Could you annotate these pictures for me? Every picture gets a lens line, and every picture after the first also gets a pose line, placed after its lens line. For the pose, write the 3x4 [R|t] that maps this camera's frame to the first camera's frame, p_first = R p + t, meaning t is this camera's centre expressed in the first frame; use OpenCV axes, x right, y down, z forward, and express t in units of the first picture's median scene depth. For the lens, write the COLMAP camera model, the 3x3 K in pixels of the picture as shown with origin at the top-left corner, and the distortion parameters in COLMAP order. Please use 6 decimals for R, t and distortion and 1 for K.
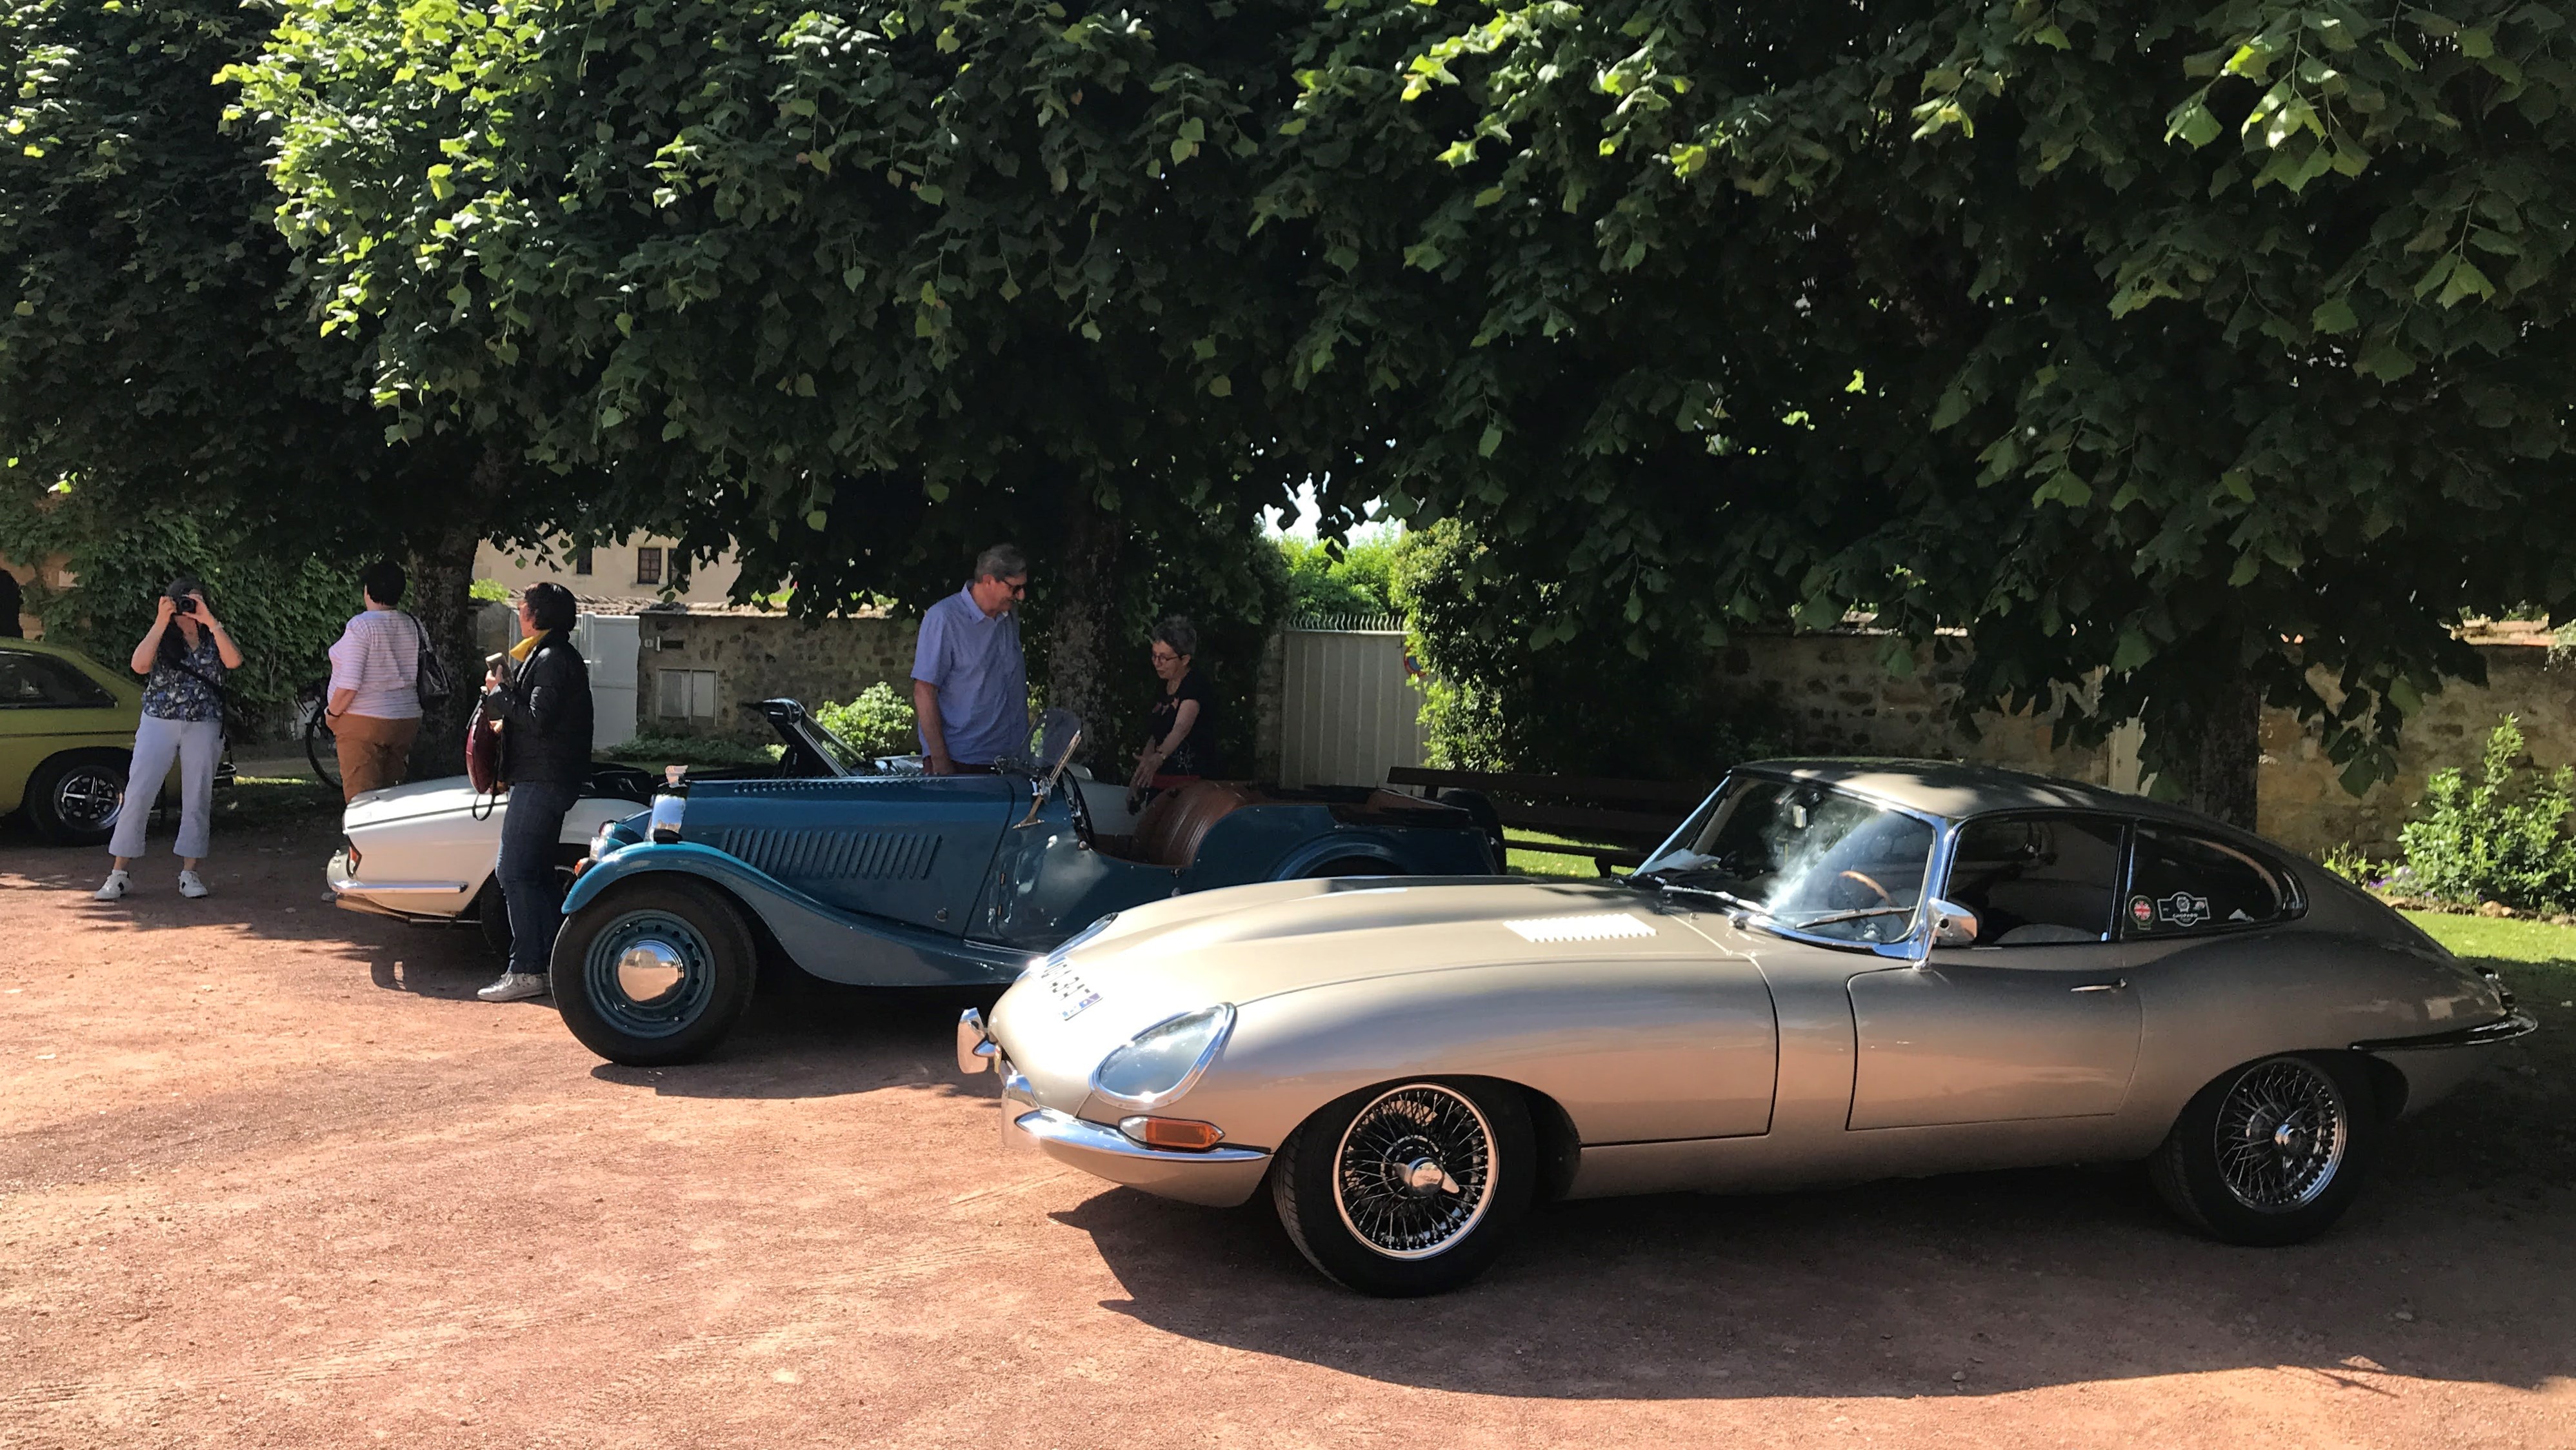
lens RADIAL K [[2192.4, 0, 1293.5], [0, 2192.4, 735.8], [0, 0, 1]] dist [0.004512, 0.001055]
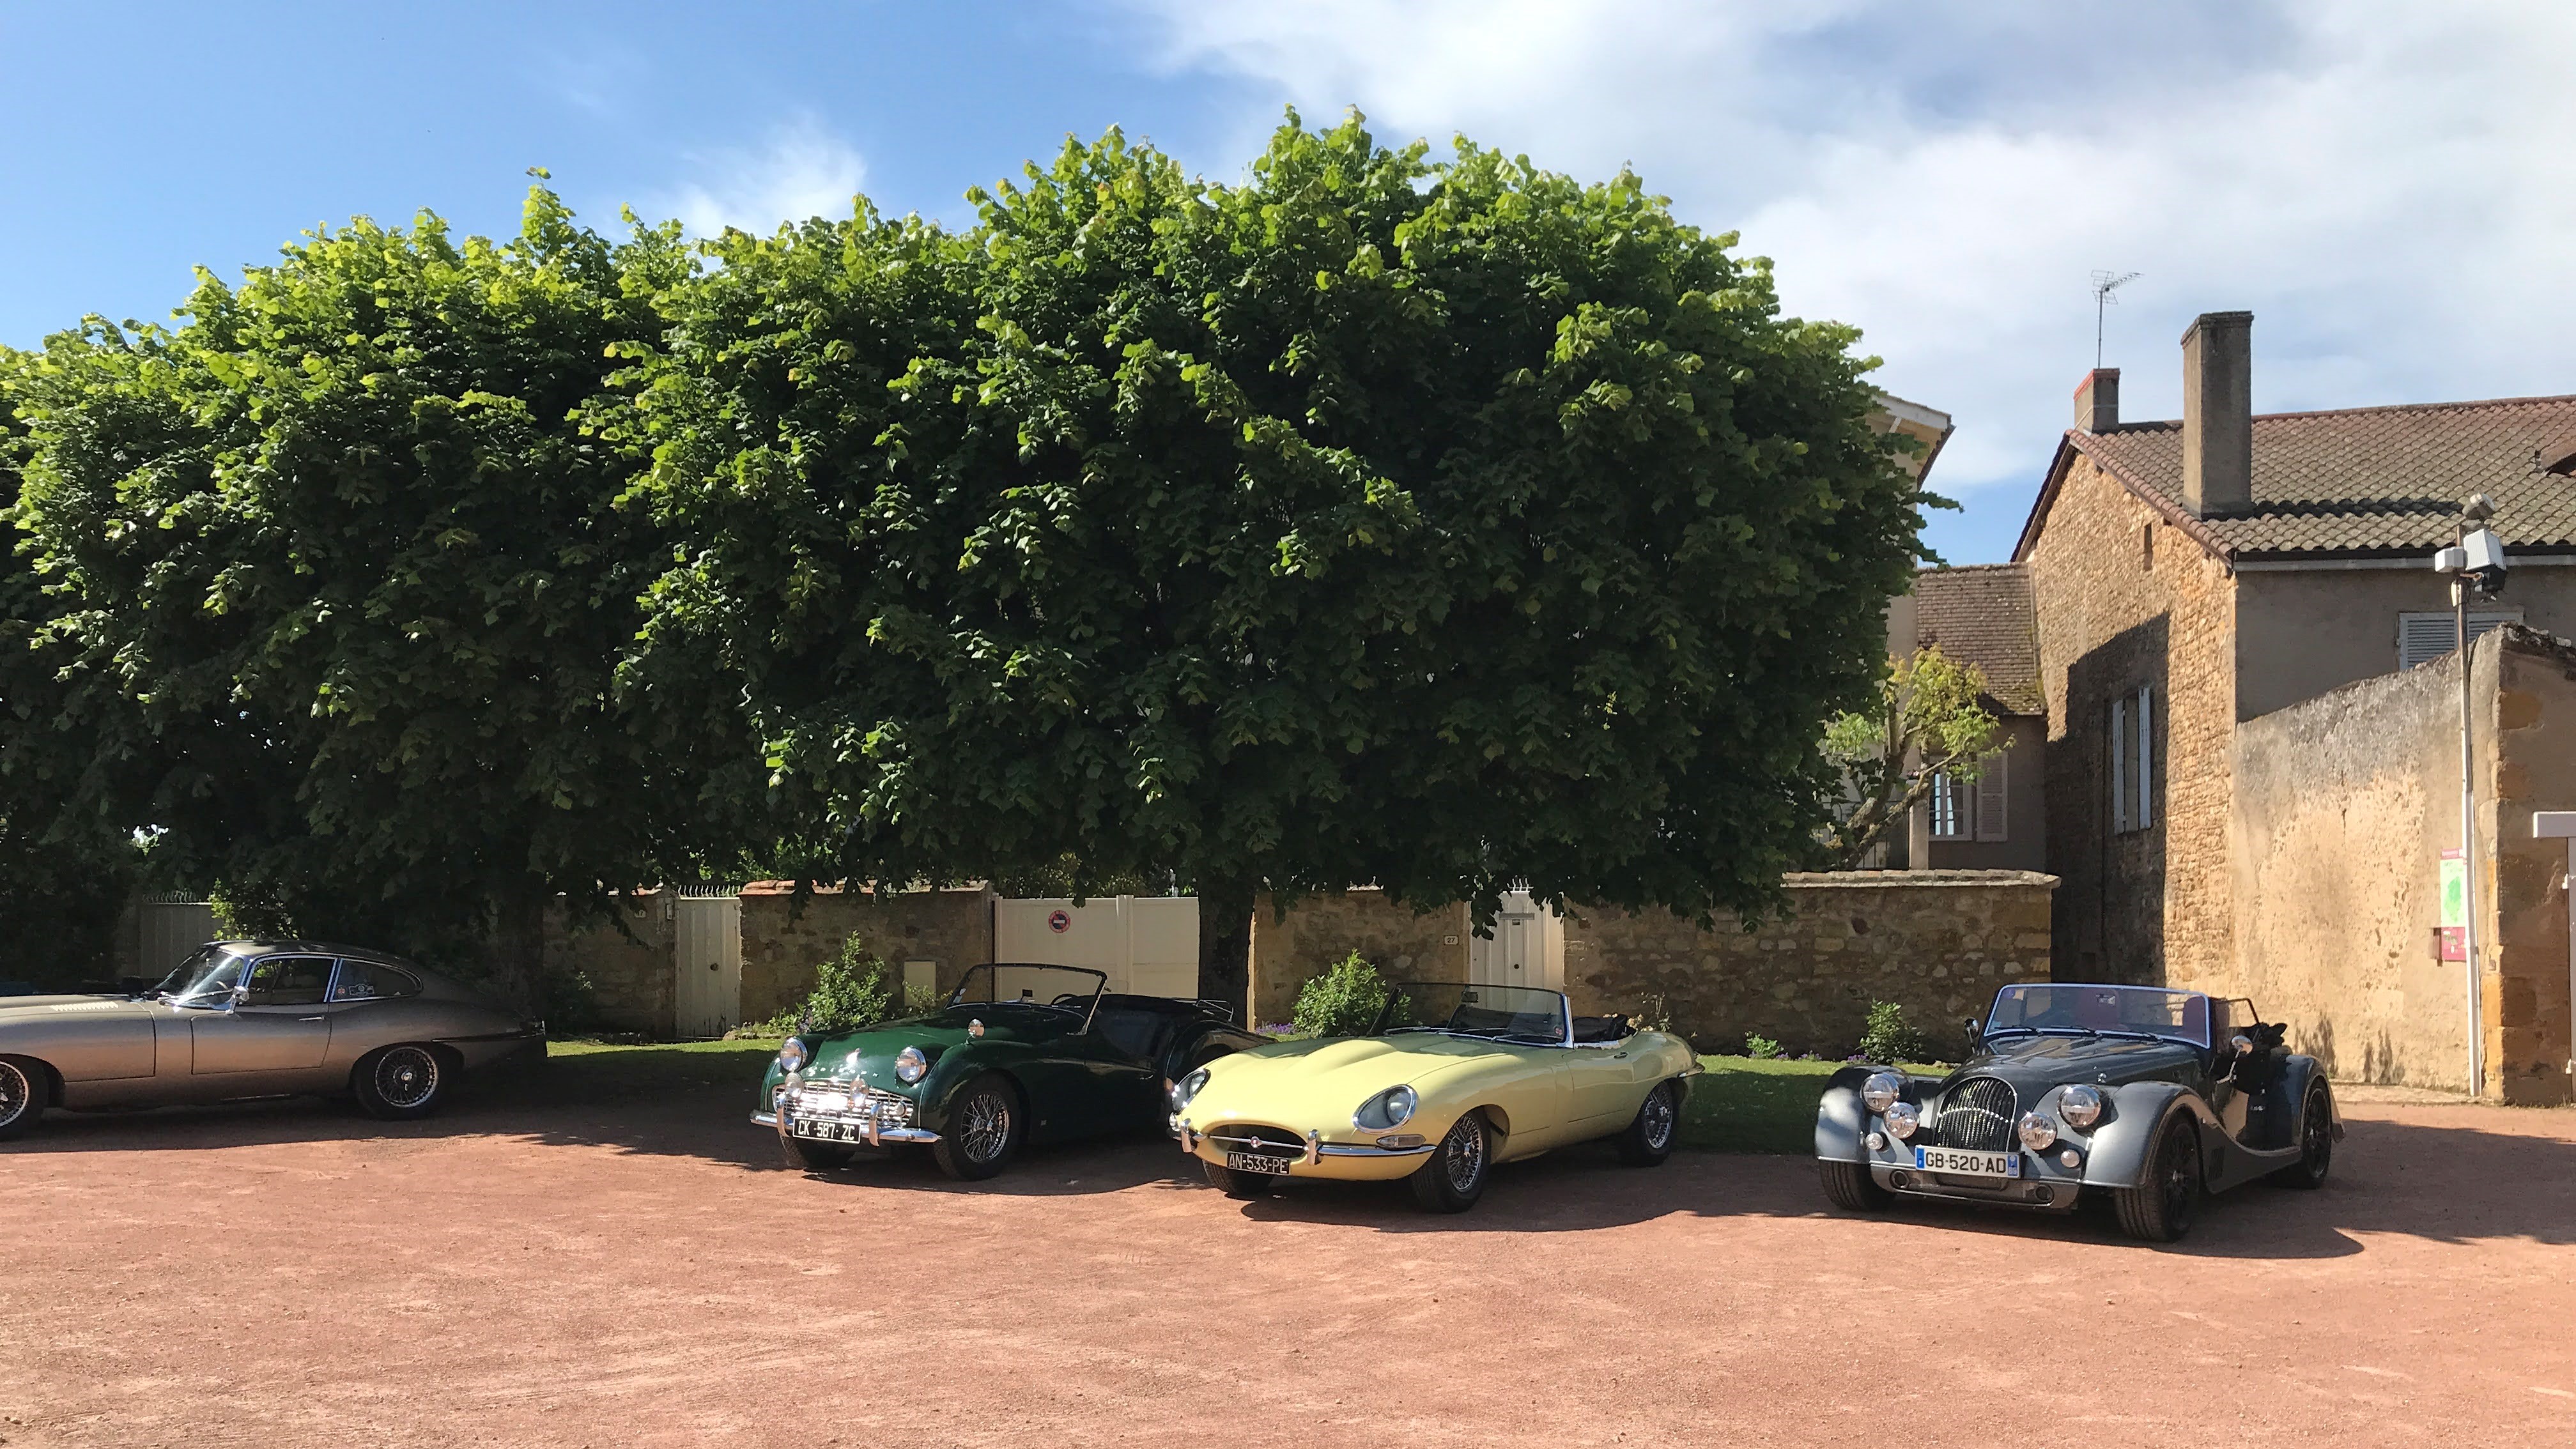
lens RADIAL K [[2191.8, 0, 1377.1], [0, 2191.8, 863.9], [0, 0, 1]] dist [0.004512, 0.001055]
pose [[0.912016, -0.016346, 0.409828, 0.293168], [0.044920, 0.997176, -0.060190, 0.092950], [-0.407686, 0.073303, 0.910175, -1.227579]]
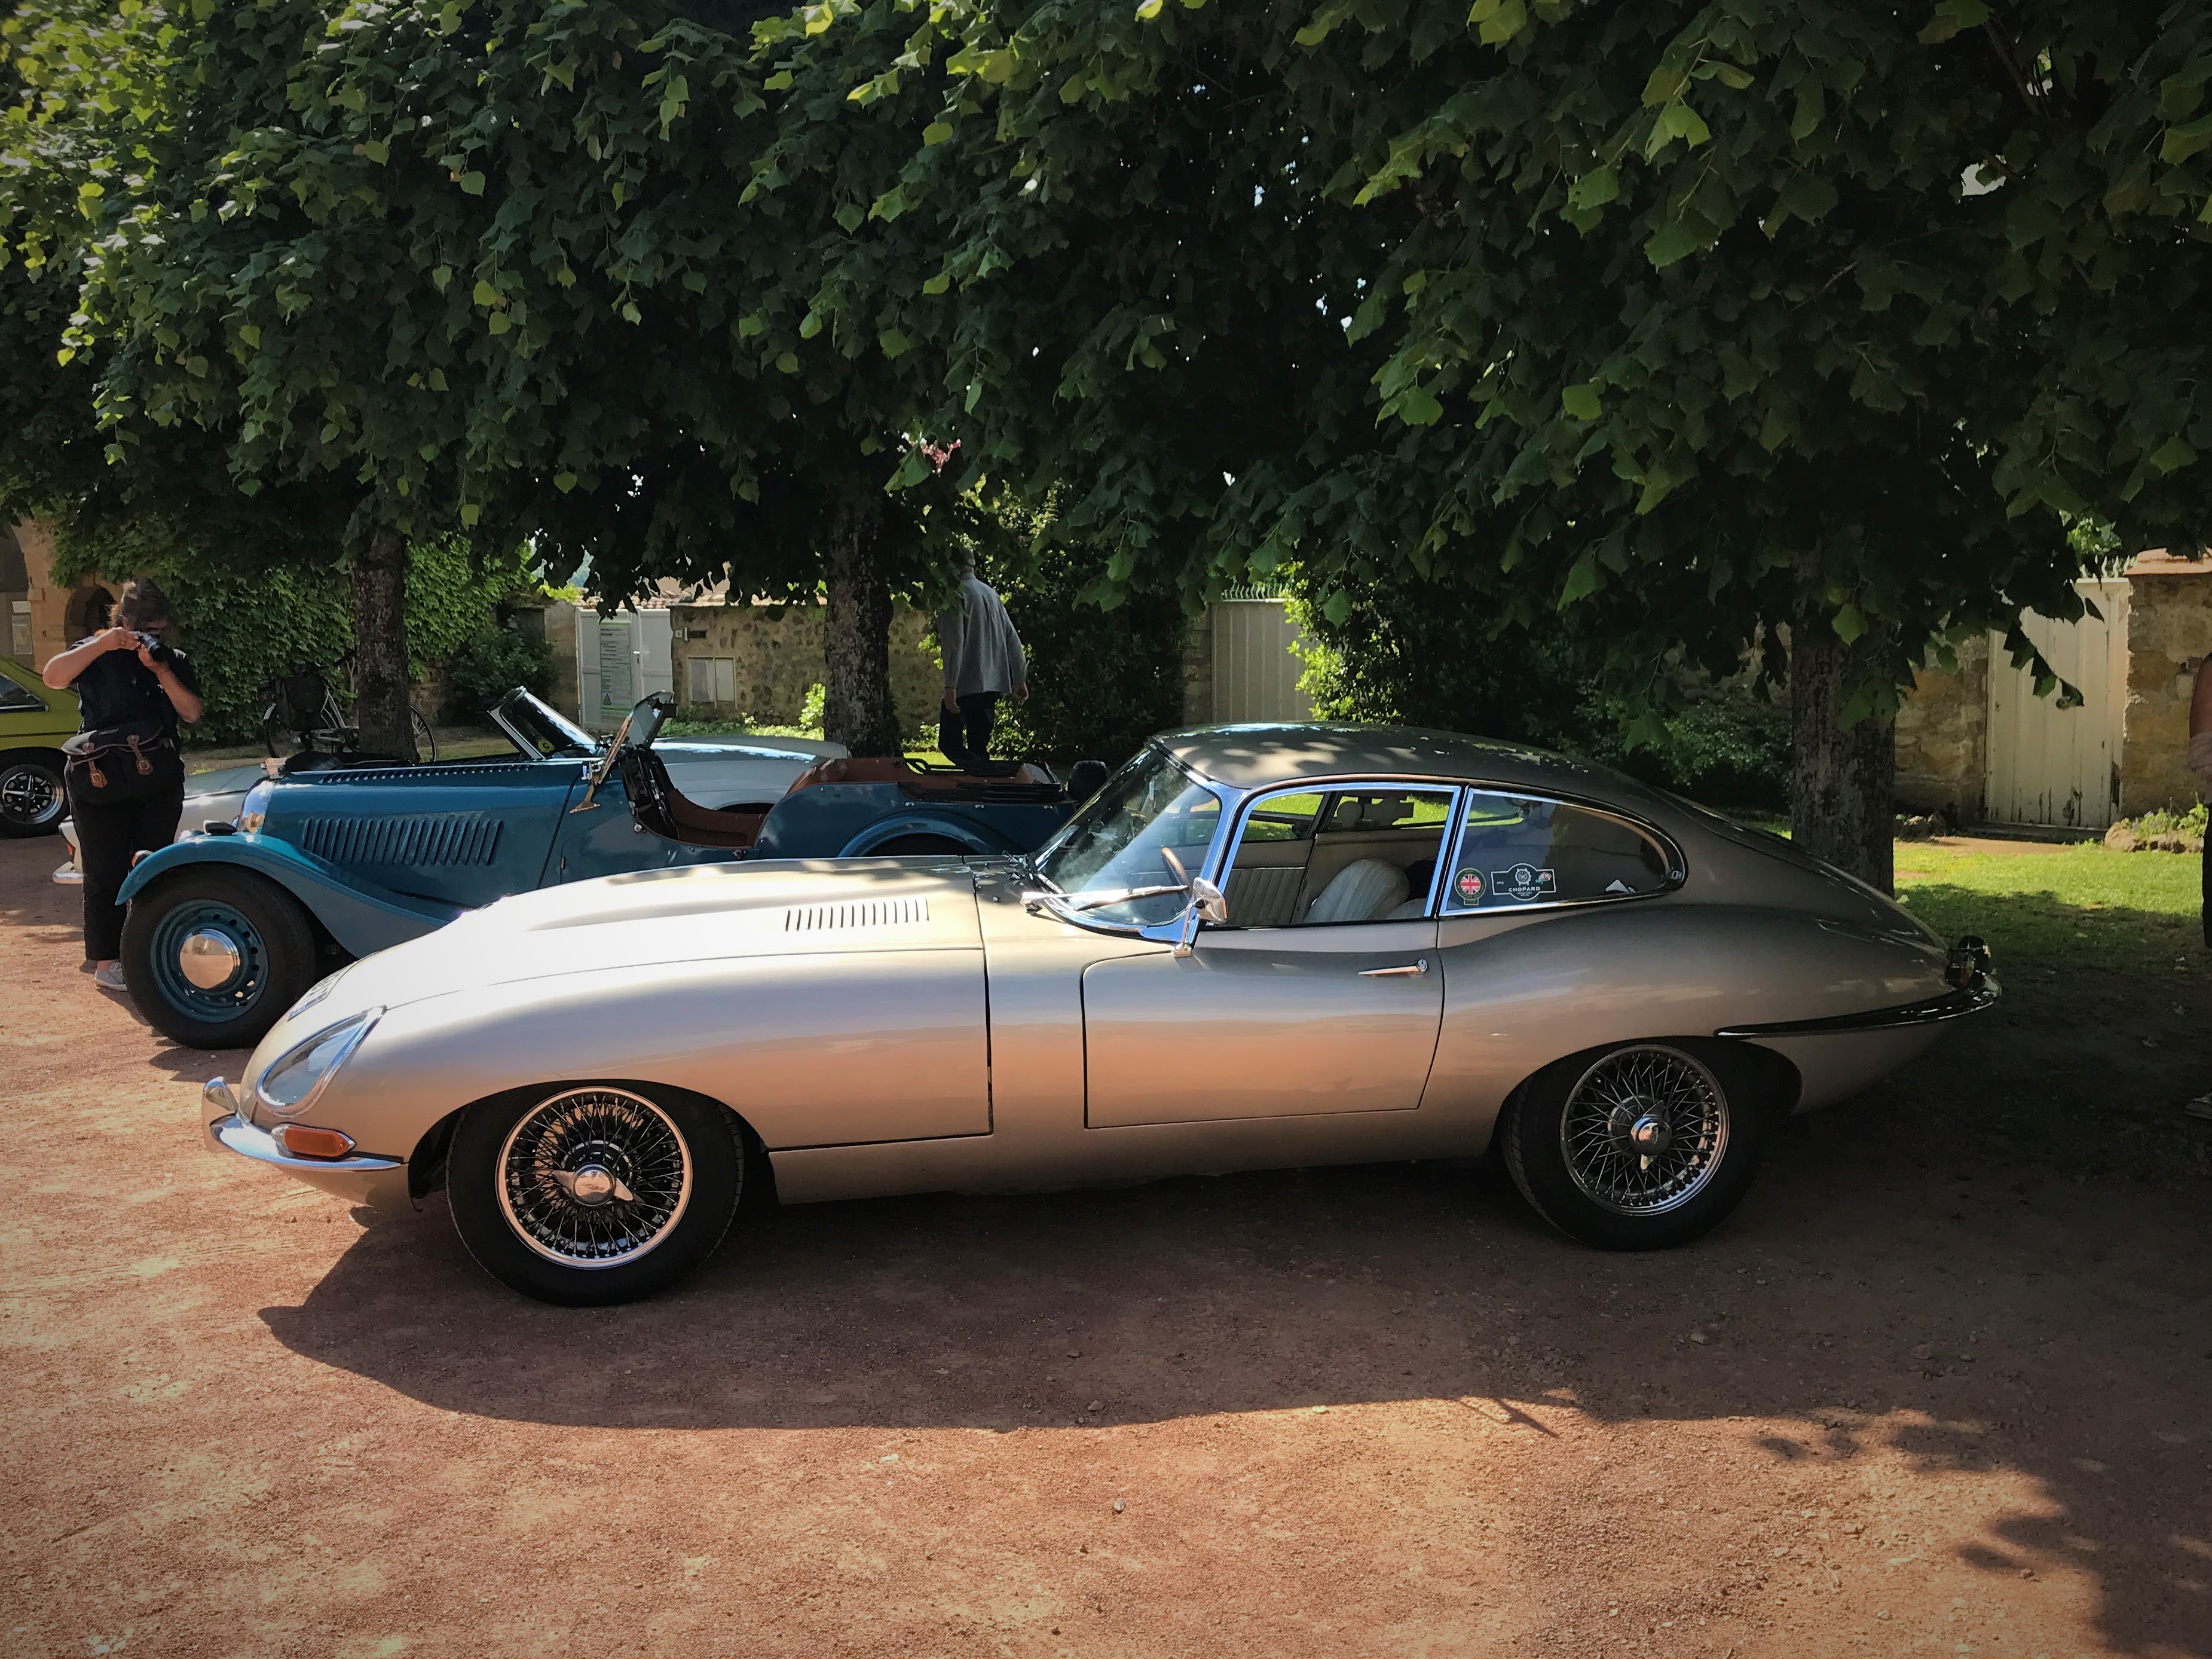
lens RADIAL K [[2012.6, 0, 1191.2], [0, 2012.6, 858.1], [0, 0, 1]] dist [0.004479, 0.000000]
pose [[0.988046, -0.018560, -0.153036, 0.265161], [0.030408, 0.996686, 0.075444, 0.001942], [0.151129, -0.079195, 0.985337, 0.113885]]
